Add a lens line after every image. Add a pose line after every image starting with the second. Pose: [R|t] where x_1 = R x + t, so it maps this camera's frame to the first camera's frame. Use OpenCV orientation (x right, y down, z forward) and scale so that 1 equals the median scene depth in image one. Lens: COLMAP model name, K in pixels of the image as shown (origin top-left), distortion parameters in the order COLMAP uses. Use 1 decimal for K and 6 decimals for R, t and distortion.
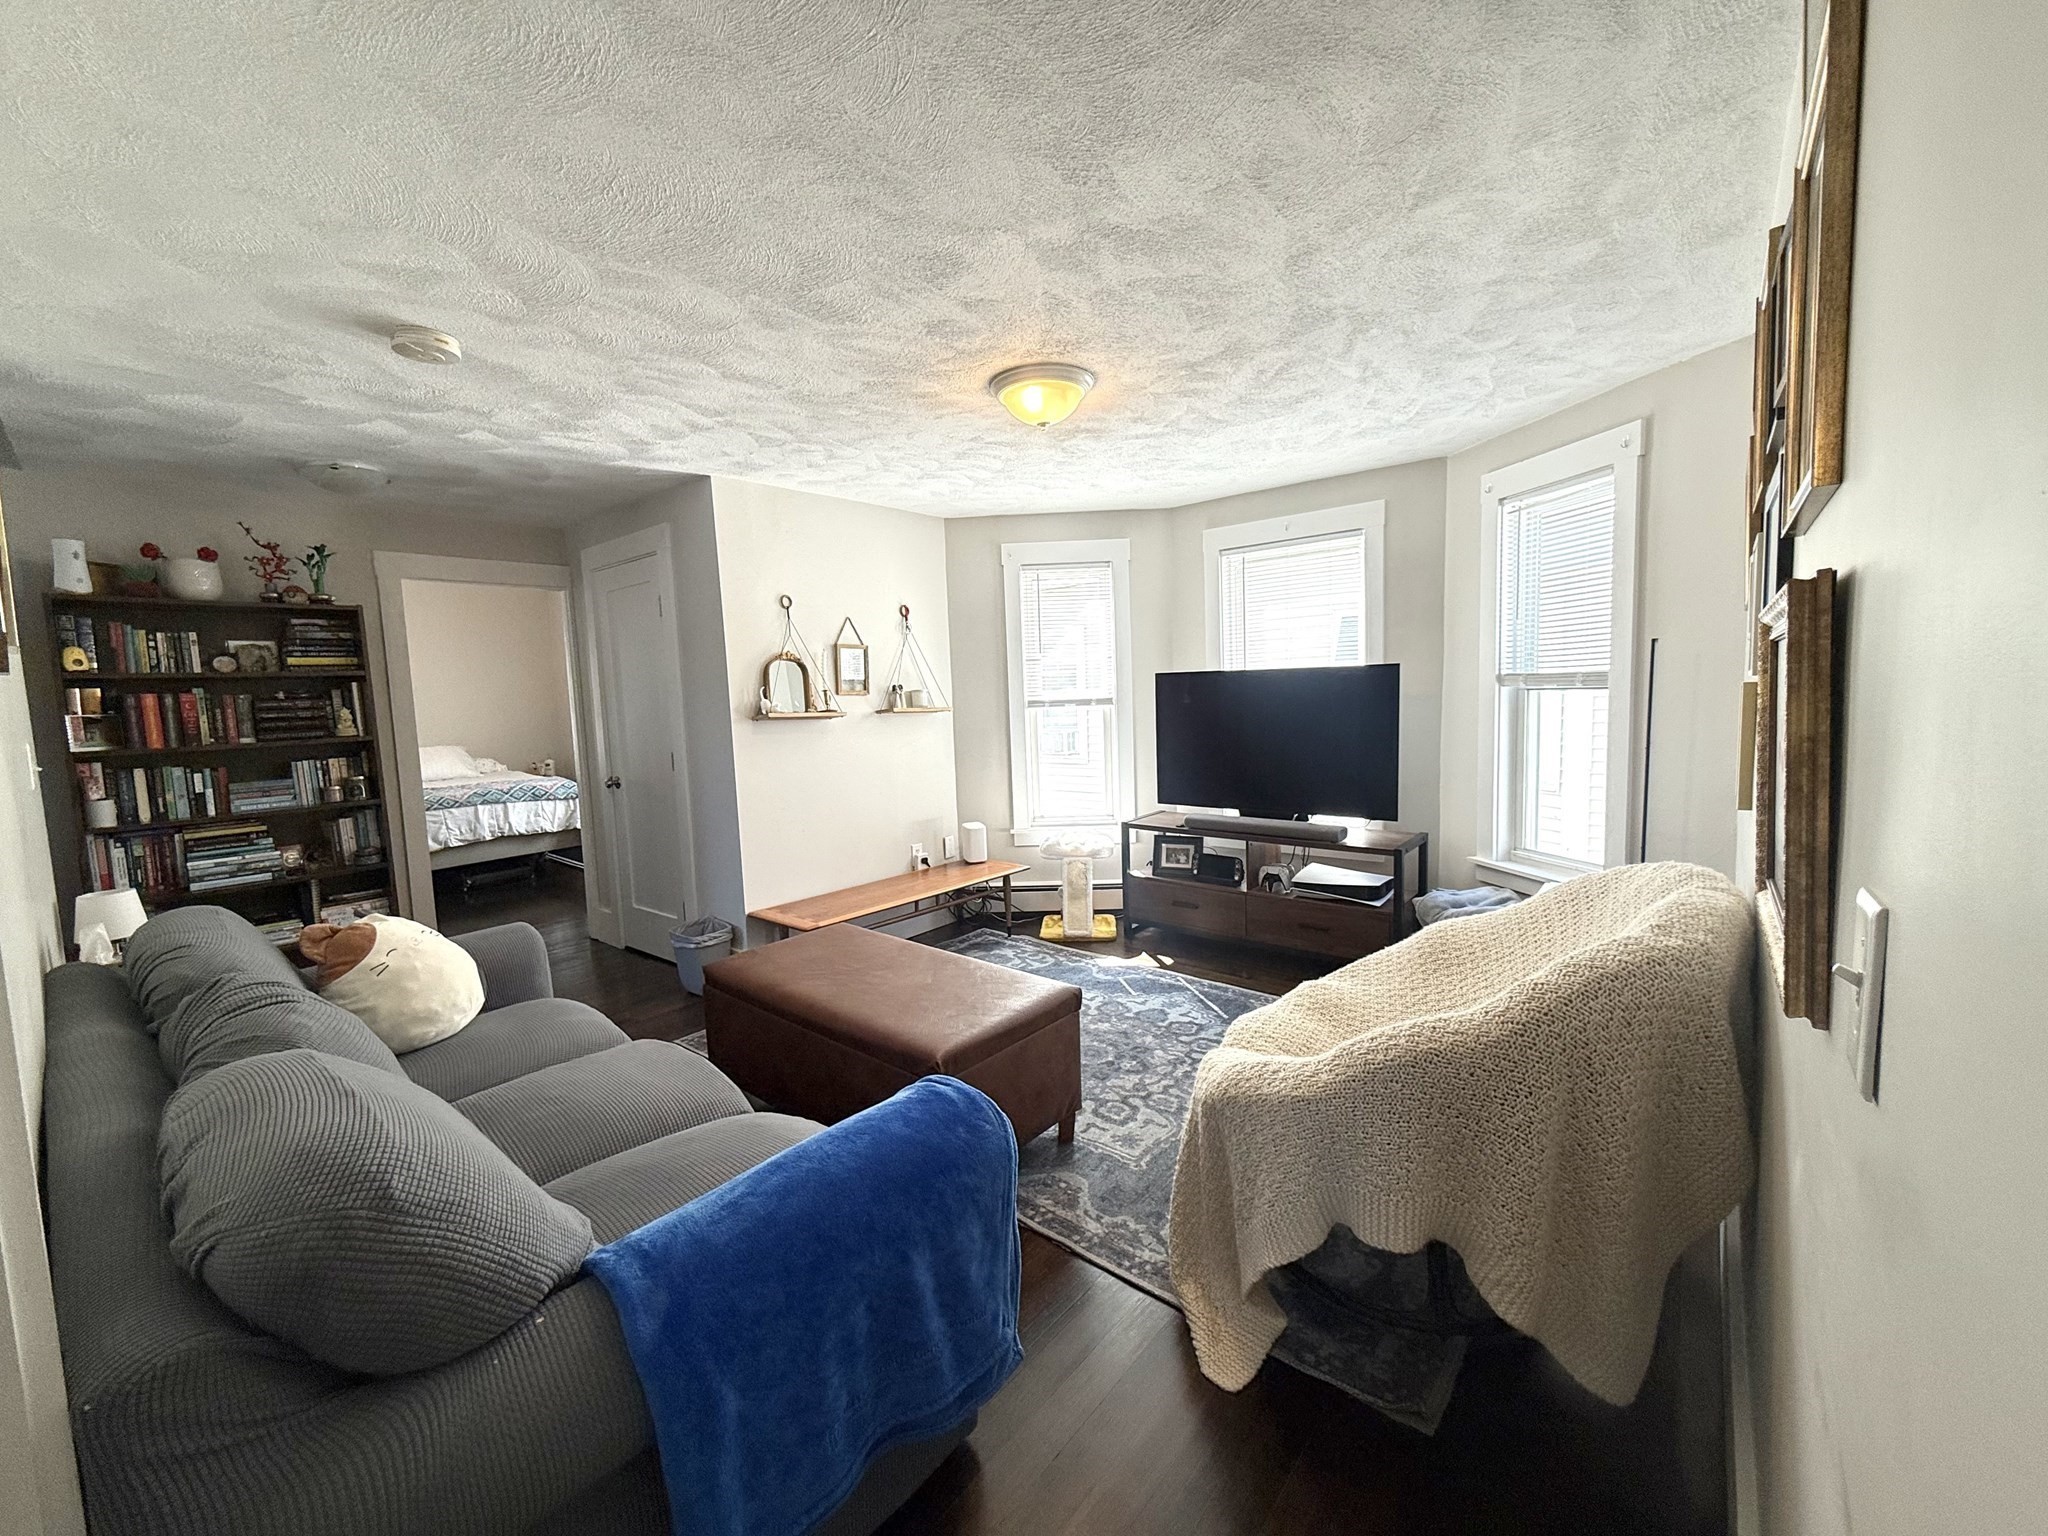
lens RADIAL K [[818.2, 0, 1023.0], [0, 818.2, 765.8], [0, 0, 1]] dist [0.000884, -0.000111]
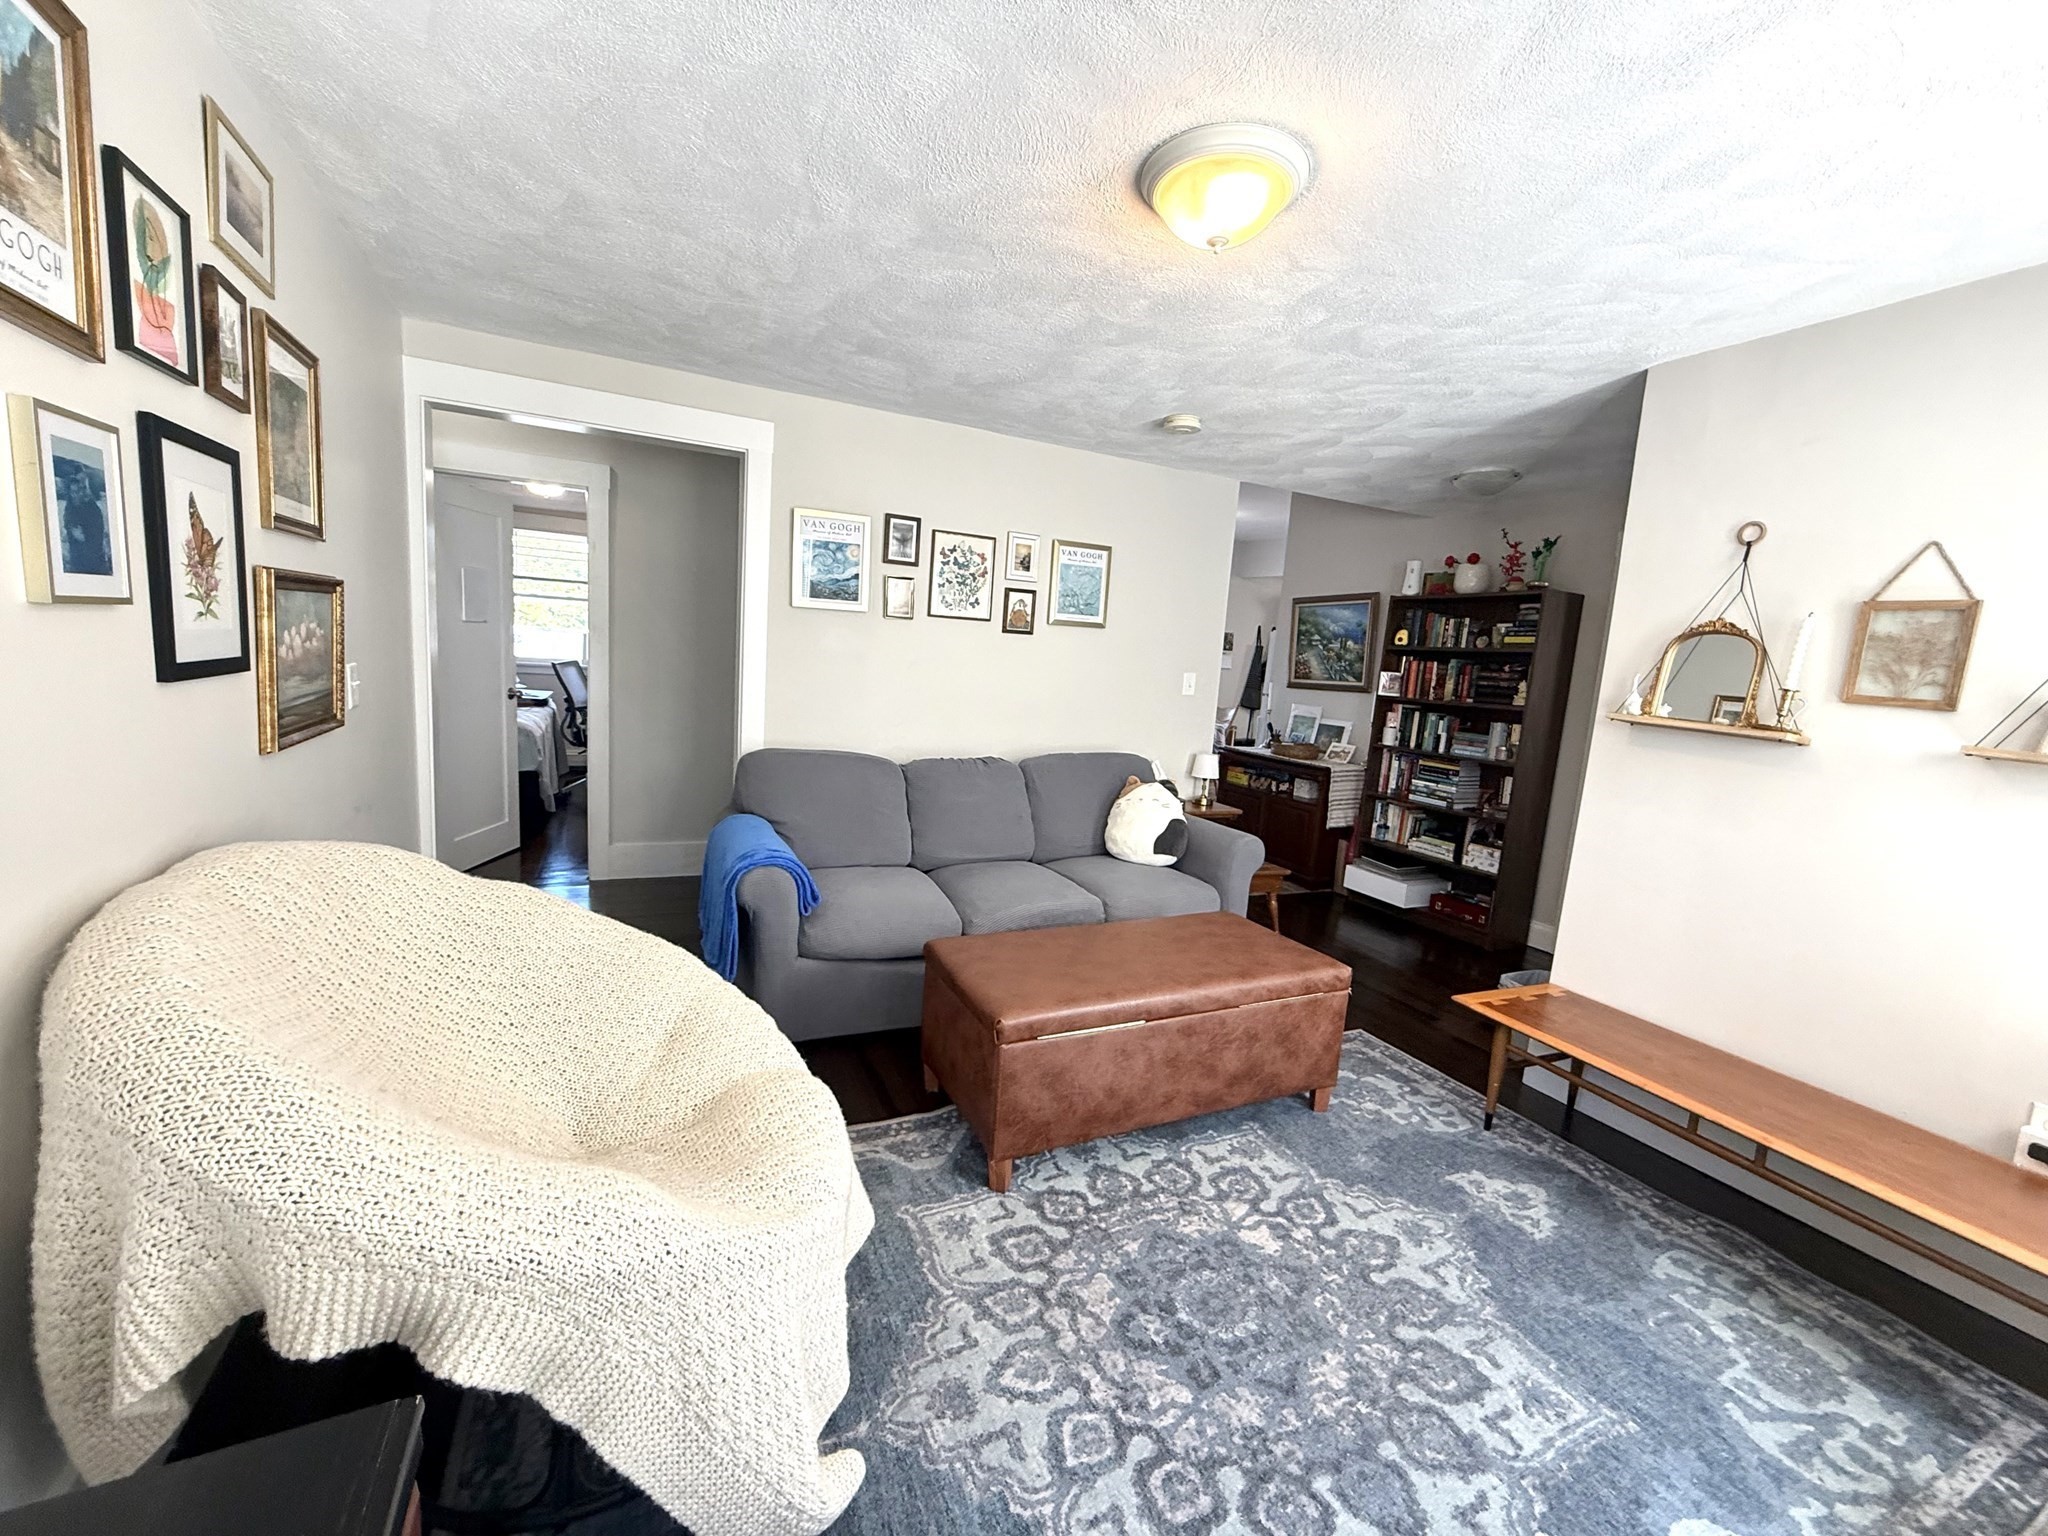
lens RADIAL K [[818.2, 0, 1022.0], [0, 818.2, 762.8], [0, 0, 1]] dist [-0.000307, -0.000012]
pose [[-0.409642, 0.127913, -0.903234, 0.528527], [-0.135490, 0.970608, 0.198903, -0.098772], [0.902128, 0.203858, -0.380271, 0.883892]]
